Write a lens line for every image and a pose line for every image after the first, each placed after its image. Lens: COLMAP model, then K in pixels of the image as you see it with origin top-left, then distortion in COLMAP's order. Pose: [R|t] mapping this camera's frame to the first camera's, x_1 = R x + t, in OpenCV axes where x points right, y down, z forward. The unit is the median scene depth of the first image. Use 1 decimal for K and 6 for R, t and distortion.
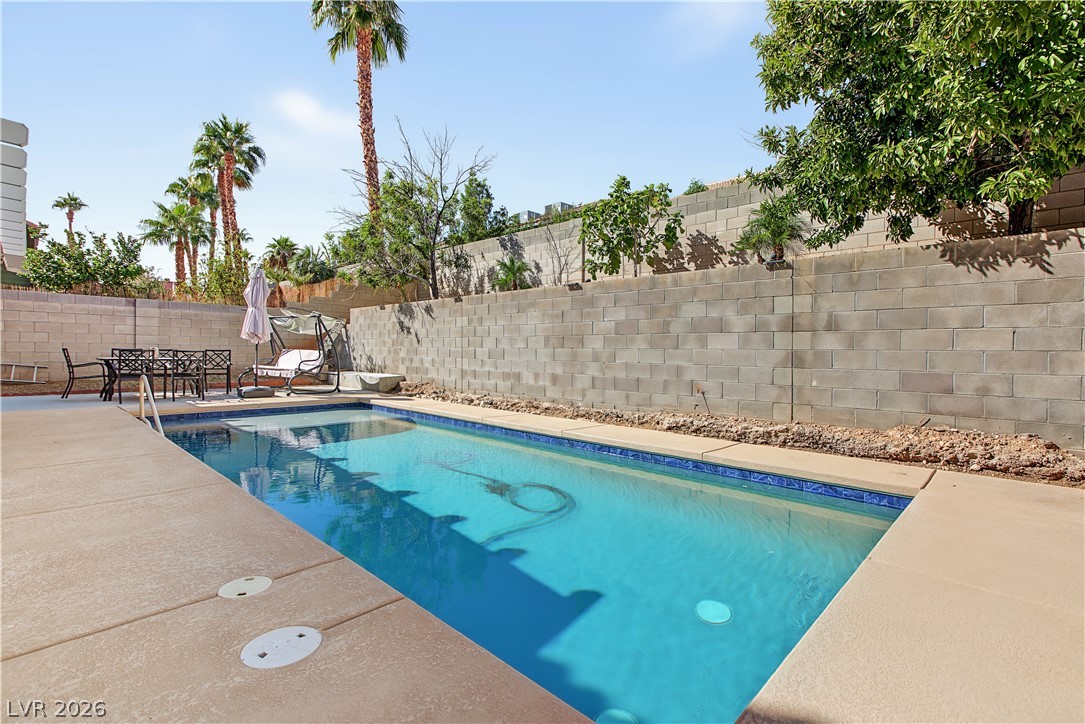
lens RADIAL K [[507.1, 0, 535.4], [0, 507.1, 357.2], [0, 0, 1]] dist [-0.001693, 0.000602]
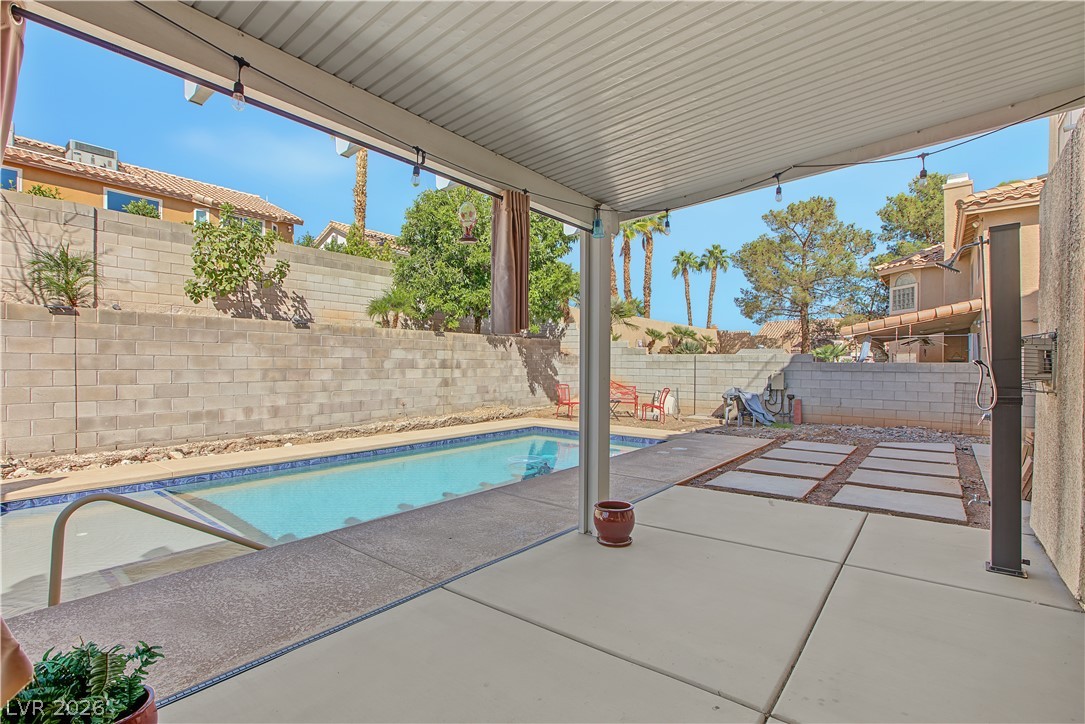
lens RADIAL K [[501.3, 0, 536.4], [0, 501.3, 364.7], [0, 0, 1]] dist [-0.014138, 0.003889]
pose [[-0.088946, -0.015703, 0.995913, -1.210212], [0.003142, 0.999866, 0.016046, -0.078026], [-0.996031, 0.004556, -0.088885, 0.668687]]
